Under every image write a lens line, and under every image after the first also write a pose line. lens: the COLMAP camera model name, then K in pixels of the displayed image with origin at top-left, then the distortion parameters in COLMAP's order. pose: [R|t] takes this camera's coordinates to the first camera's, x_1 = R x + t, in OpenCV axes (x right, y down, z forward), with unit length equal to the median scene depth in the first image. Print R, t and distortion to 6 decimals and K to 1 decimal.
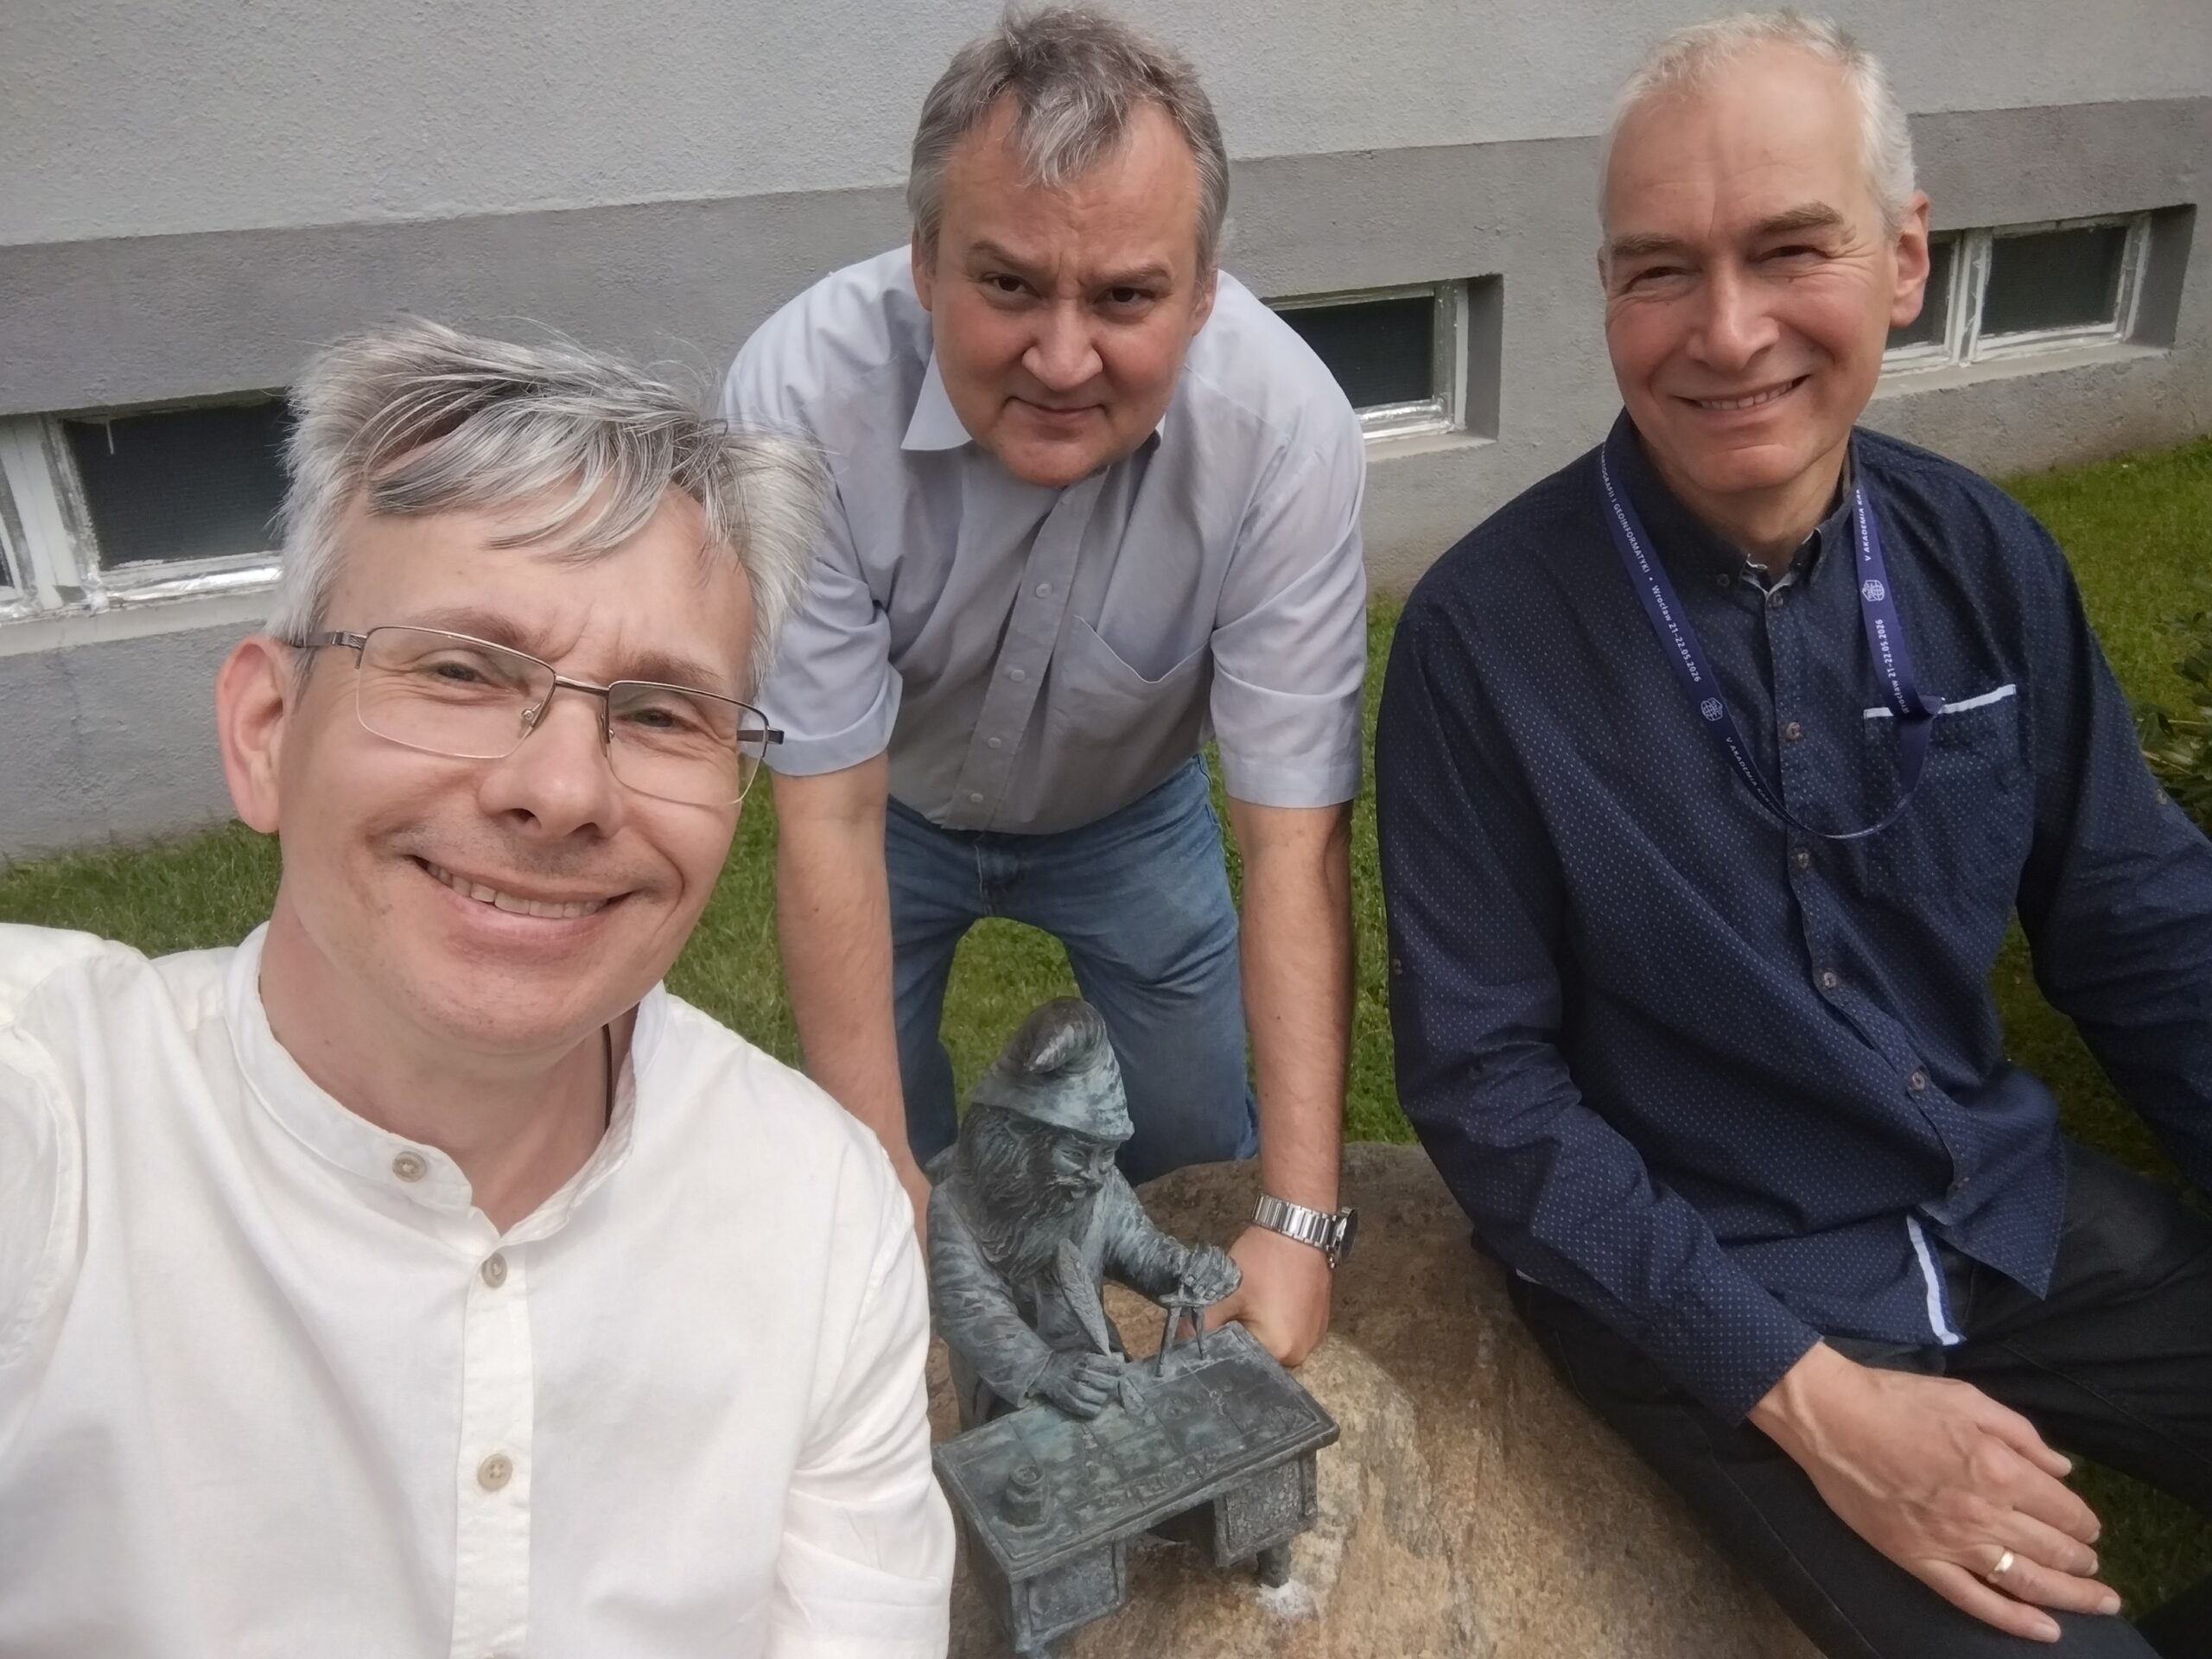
lens RADIAL K [[1673.3, 0, 1106.1], [0, 1673.3, 826.7], [0, 0, 1]] dist [0.001498, -0.000604]
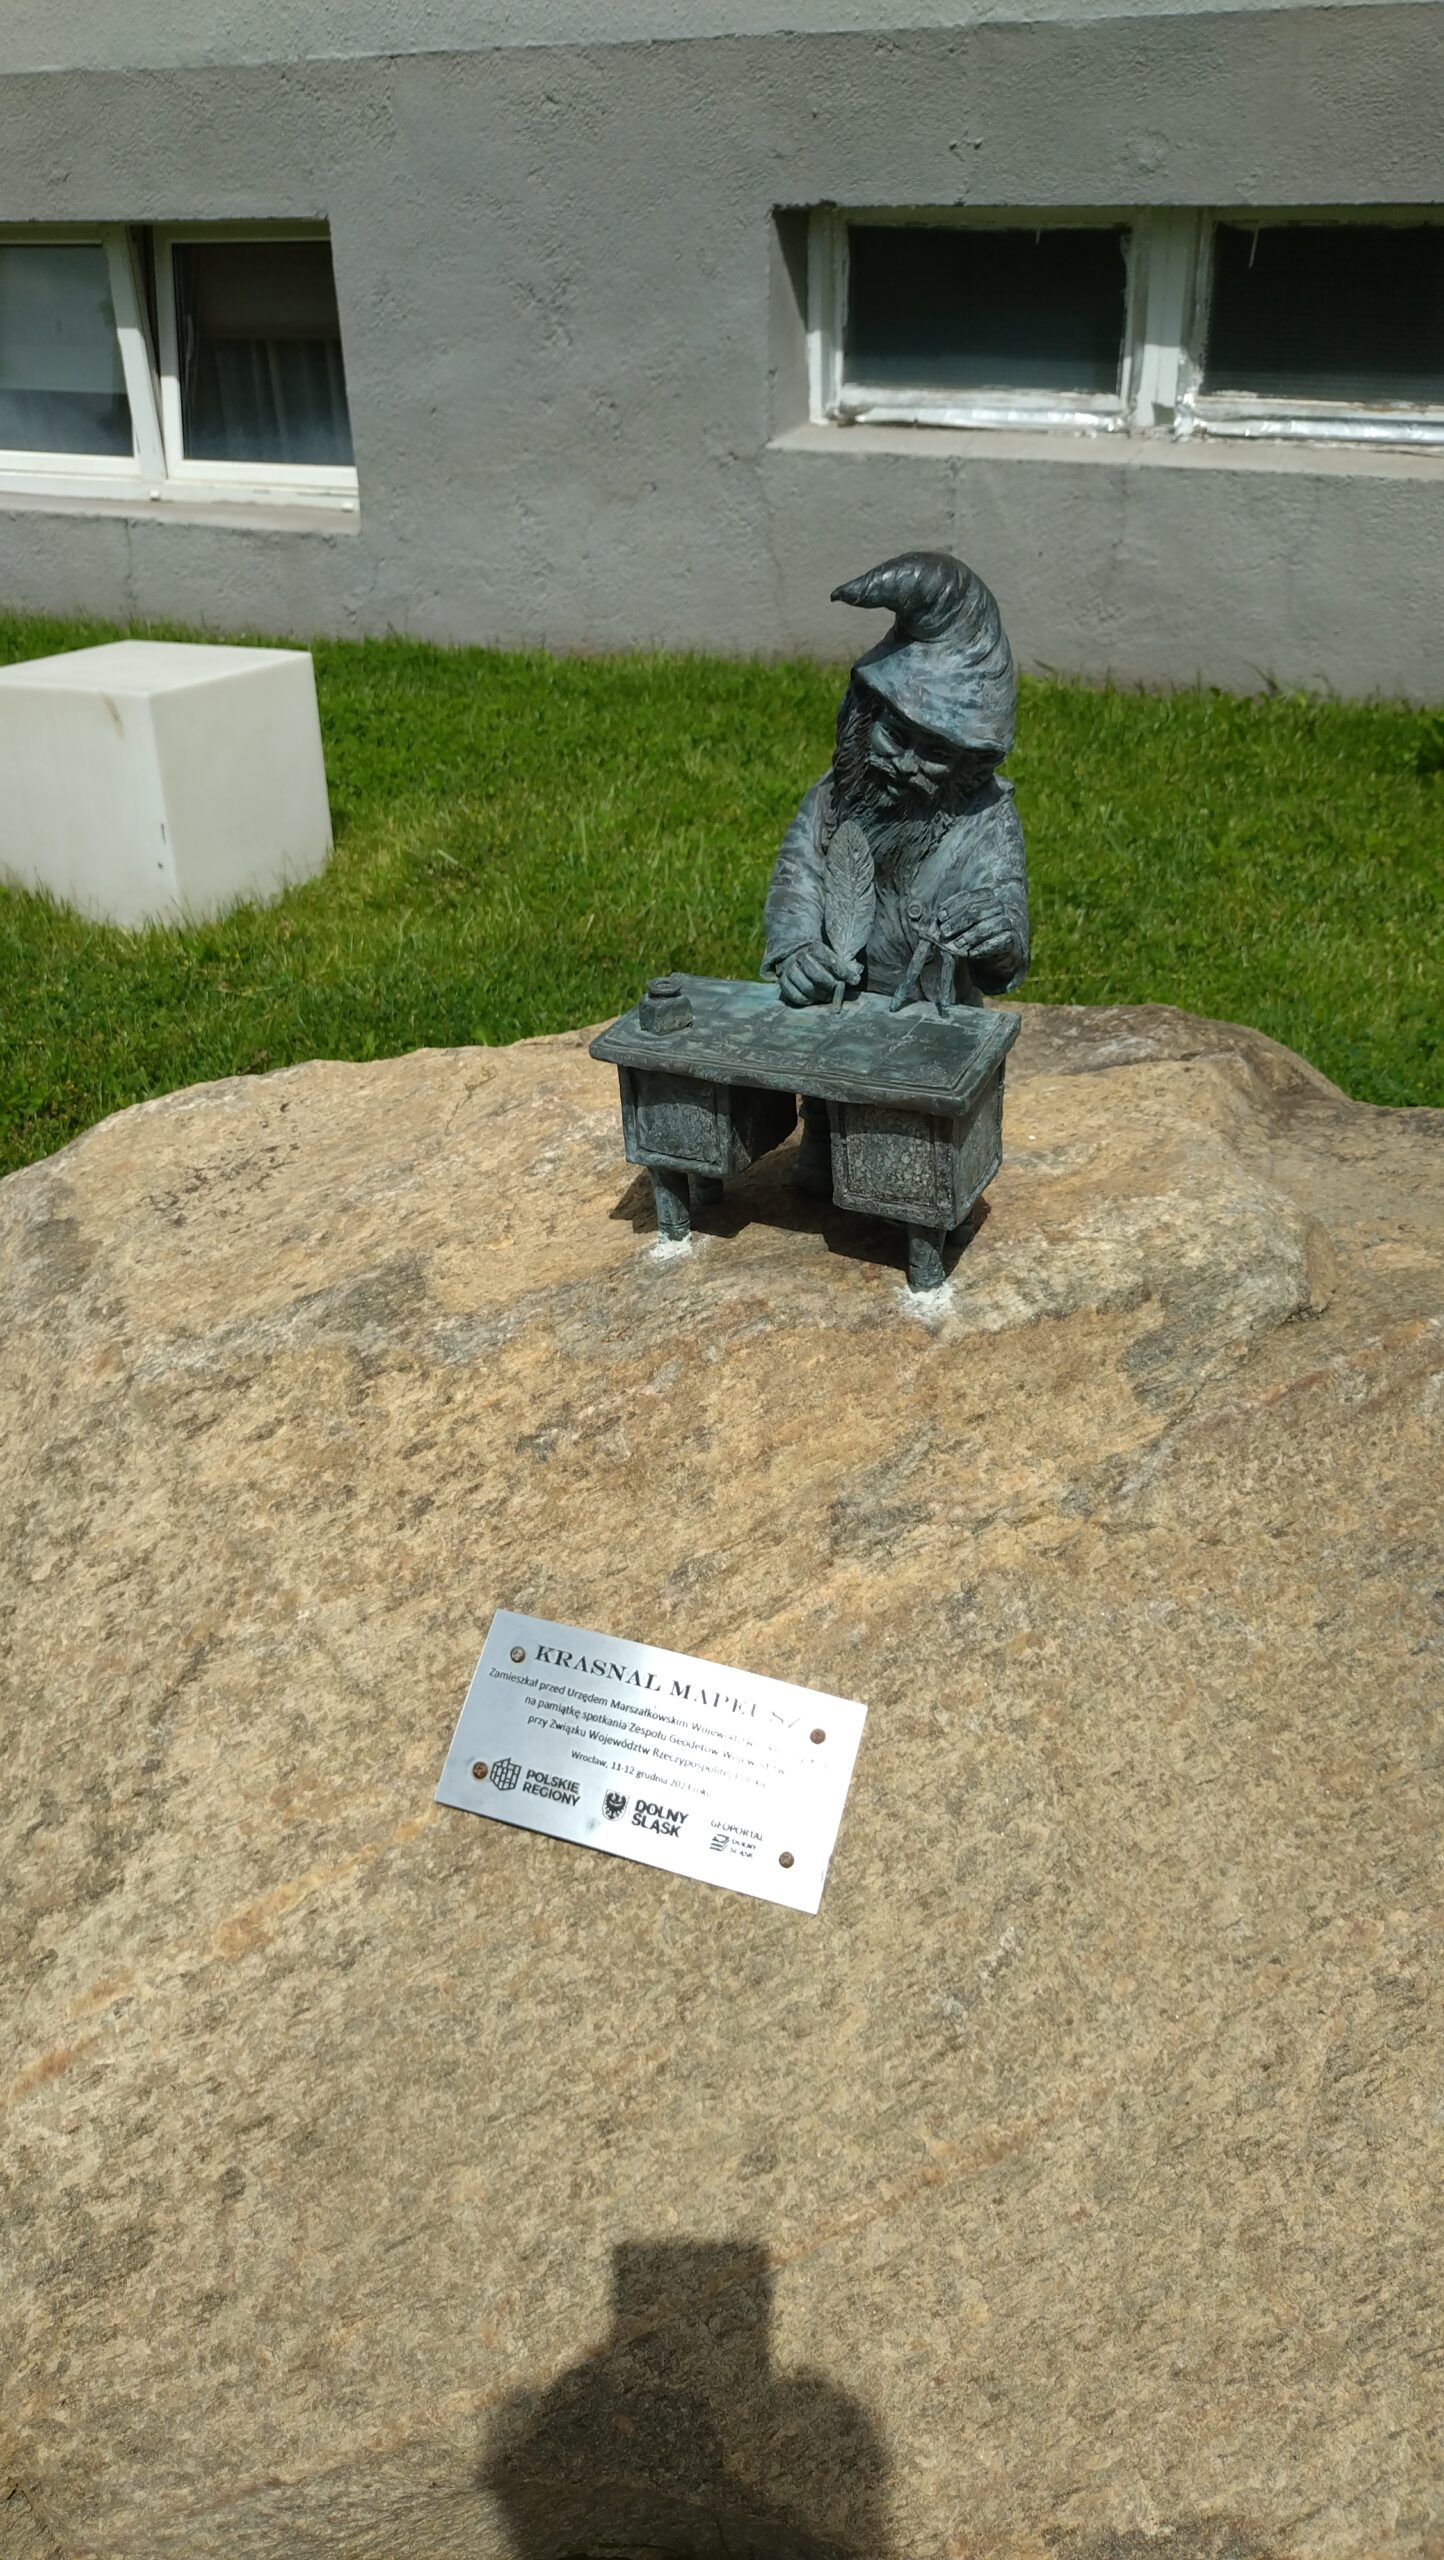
lens RADIAL K [[1885.4, 0, 722.2], [0, 1885.4, 1283.2], [0, 0, 1]] dist [-0.012632, -0.007298]
pose [[0.611874, 0.436481, -0.659617, 0.646828], [-0.292652, 0.899699, 0.323878, 0.143391], [0.734823, -0.005134, 0.678240, 0.219013]]
